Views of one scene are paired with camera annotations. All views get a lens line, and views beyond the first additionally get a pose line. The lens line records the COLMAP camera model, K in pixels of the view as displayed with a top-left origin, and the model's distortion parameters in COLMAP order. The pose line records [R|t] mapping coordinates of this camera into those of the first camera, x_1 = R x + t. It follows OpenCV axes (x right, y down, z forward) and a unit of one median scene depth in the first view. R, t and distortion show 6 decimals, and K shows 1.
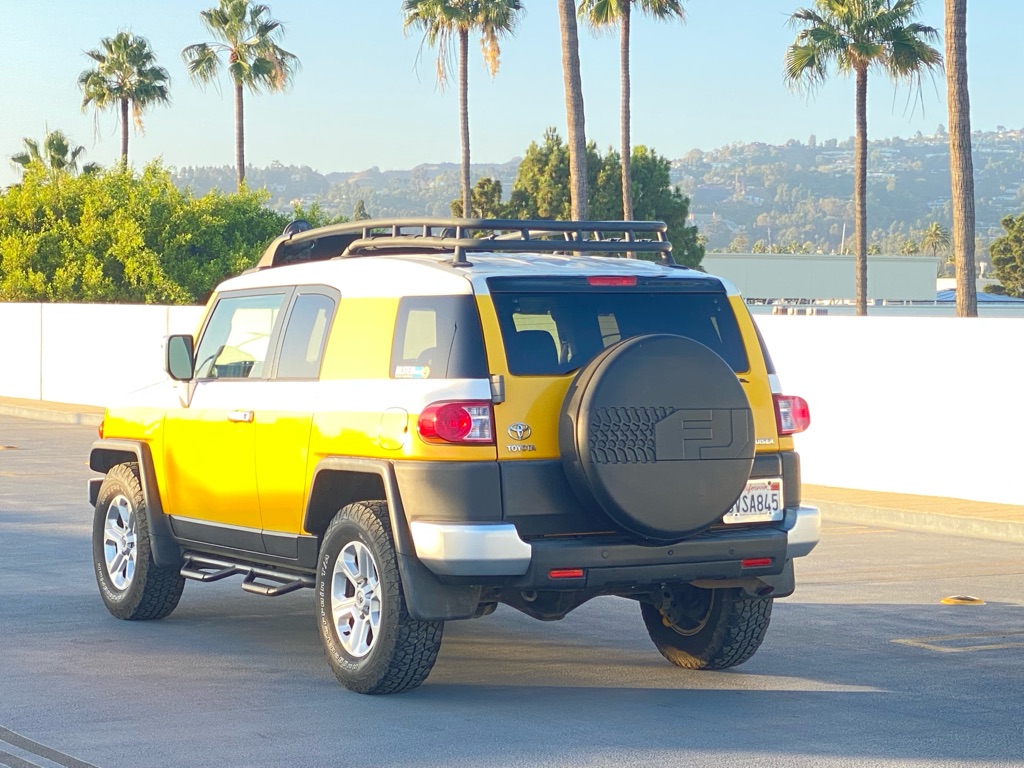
lens RADIAL K [[2663.5, 0, 514.1], [0, 2663.5, 411.7], [0, 0, 1]] dist [0.122380, -0.034603]
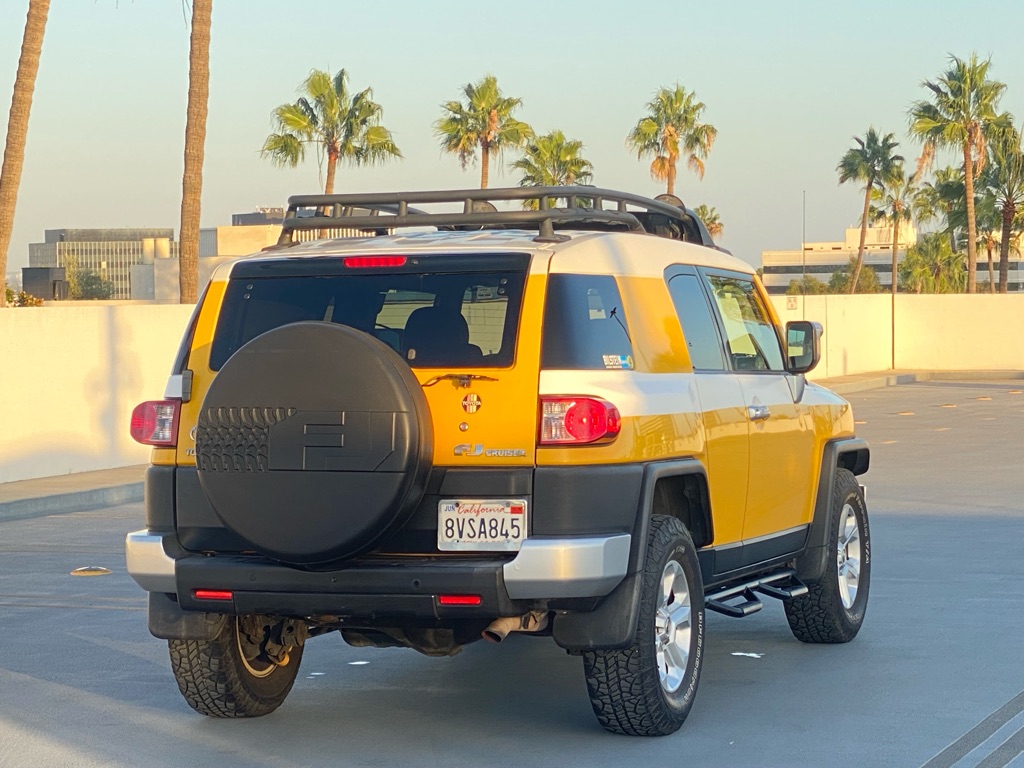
lens RADIAL K [[2729.5, 0, 516.2], [0, 2729.5, 388.5], [0, 0, 1]] dist [0.027272, 1.949695]
pose [[0.643598, 0.006250, -0.765338, 0.735223], [-0.013917, 0.999897, -0.003538, -0.005632], [0.765237, 0.012929, 0.643618, 0.467871]]
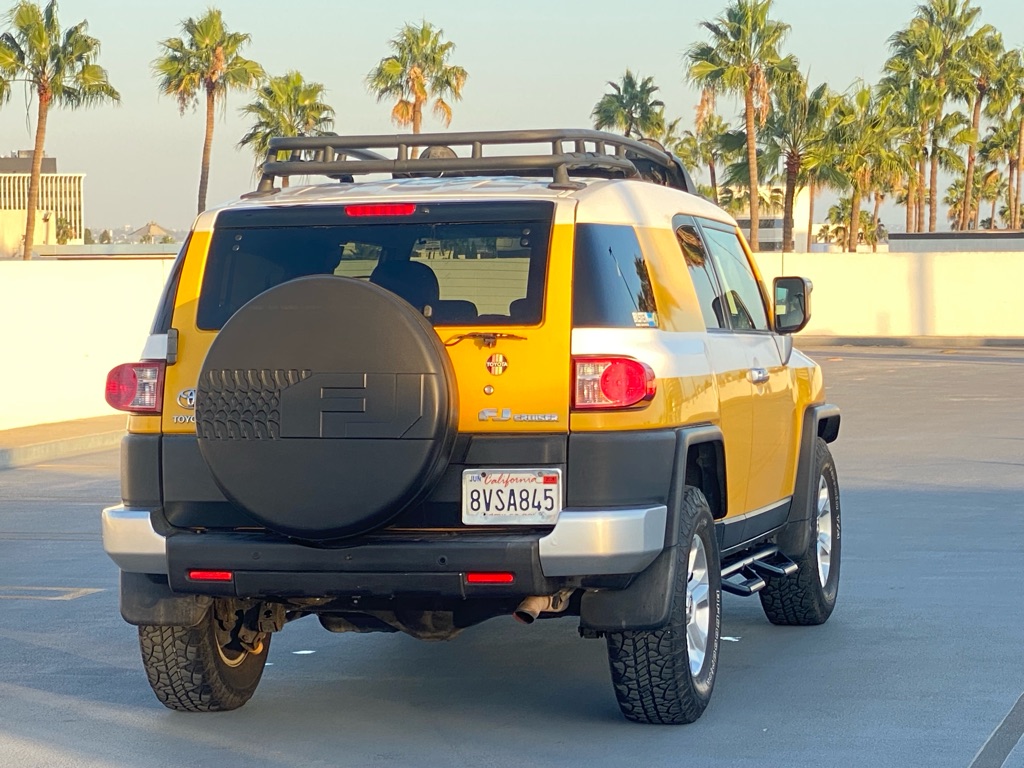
lens RADIAL K [[3036.3, 0, 511.9], [0, 3036.3, 383.6], [0, 0, 1]] dist [0.010993, 1.518799]
pose [[0.715067, 0.010088, -0.698983, 0.686851], [-0.010882, 0.999935, 0.003299, -0.001238], [0.698971, 0.005248, 0.715130, 0.386482]]
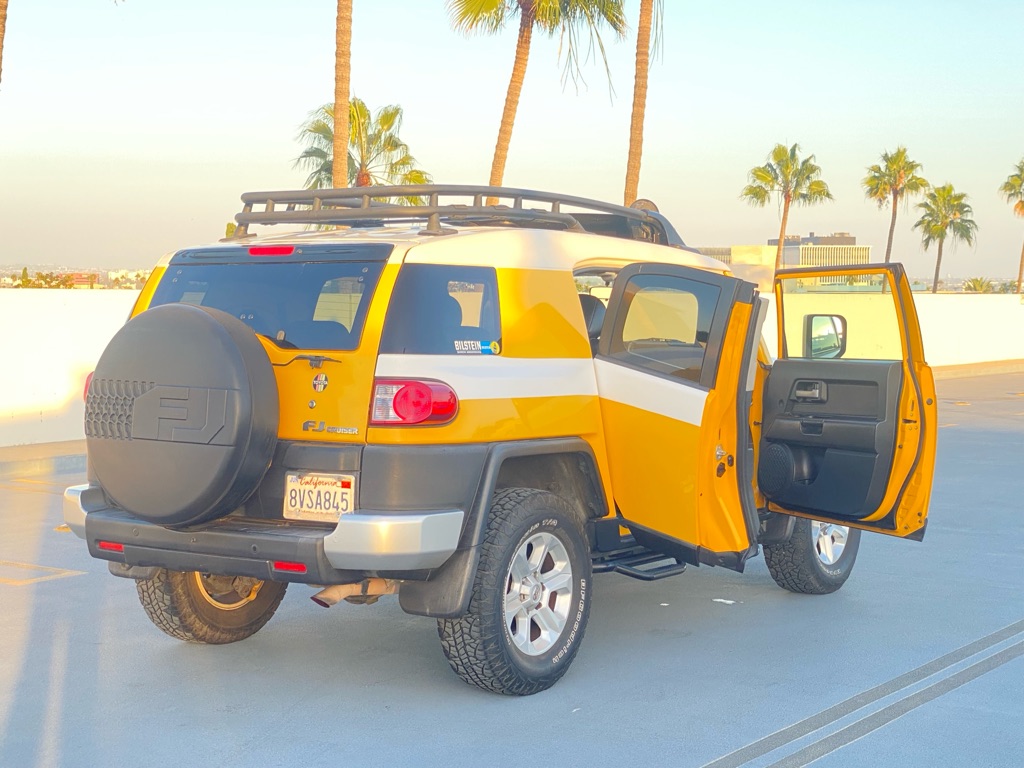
lens RADIAL K [[1673.1, 0, 510.4], [0, 1673.1, 378.3], [0, 0, 1]] dist [0.102887, 0.175777]
pose [[0.430022, 0.037615, -0.902035, 0.610317], [-0.040506, 0.998929, 0.022345, -0.020271], [0.901909, 0.026929, 0.431085, 0.817155]]
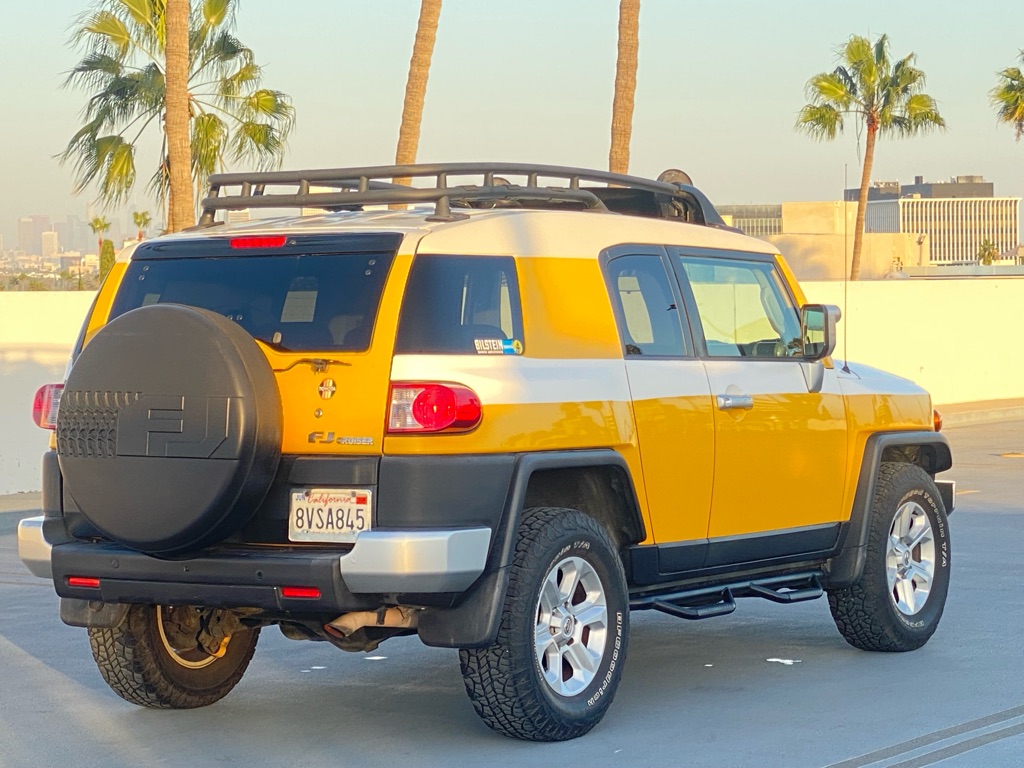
lens RADIAL K [[2900.5, 0, 511.6], [0, 2900.5, 383.1], [0, 0, 1]] dist [0.046770, -0.314109]
pose [[0.463099, 0.012657, -0.886216, 0.871833], [-0.021277, 0.999769, 0.003161, -0.009471], [0.886051, 0.017392, 0.463261, 0.648765]]
